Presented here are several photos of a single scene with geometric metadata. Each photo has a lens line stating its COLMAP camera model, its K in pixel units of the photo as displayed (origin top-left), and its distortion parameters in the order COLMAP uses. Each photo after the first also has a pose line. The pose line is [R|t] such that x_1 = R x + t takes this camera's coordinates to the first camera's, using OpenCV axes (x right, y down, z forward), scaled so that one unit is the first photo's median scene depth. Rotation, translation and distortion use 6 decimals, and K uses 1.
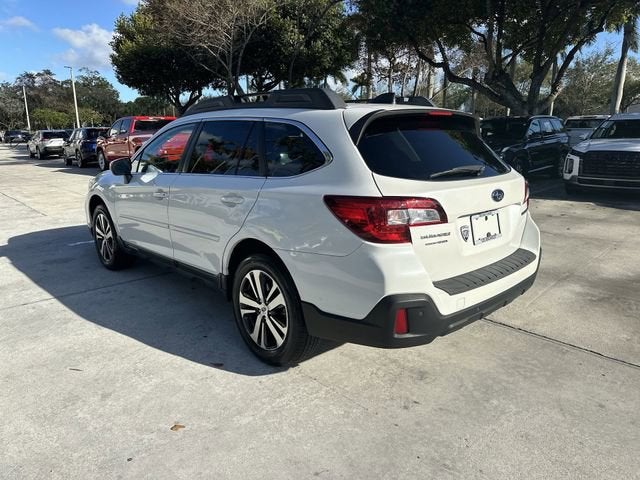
lens RADIAL K [[453.0, 0, 321.0], [0, 453.0, 237.1], [0, 0, 1]] dist [0.037881, -0.050991]
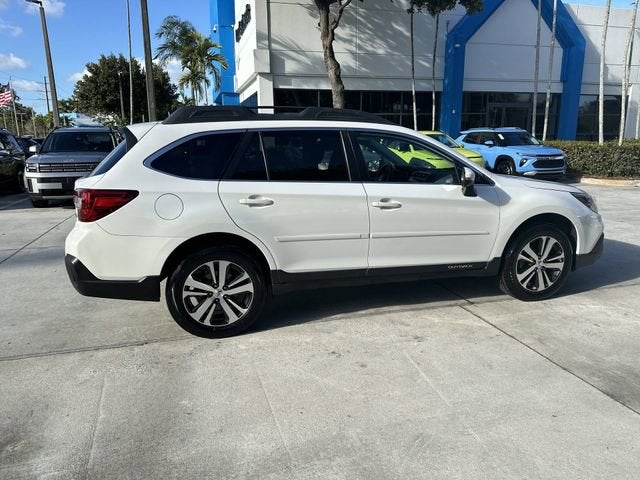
lens RADIAL K [[453.0, 0, 321.1], [0, 453.0, 236.3], [0, 0, 1]] dist [0.037881, -0.050991]
pose [[-0.468972, 0.182732, -0.864103, 1.253828], [-0.187030, 0.935629, 0.299364, -0.499265], [0.863183, 0.302006, -0.404607, 2.169640]]
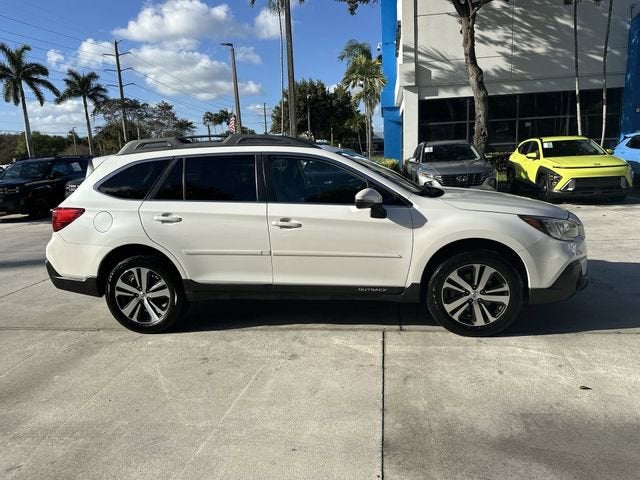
lens RADIAL K [[453.0, 0, 327.4], [0, 453.0, 232.8], [0, 0, 1]] dist [0.037881, -0.050991]
pose [[-0.778706, 0.135170, -0.612655, 0.755720], [-0.096774, 0.938950, 0.330163, -0.666024], [0.619881, 0.316389, -0.718085, 2.840563]]
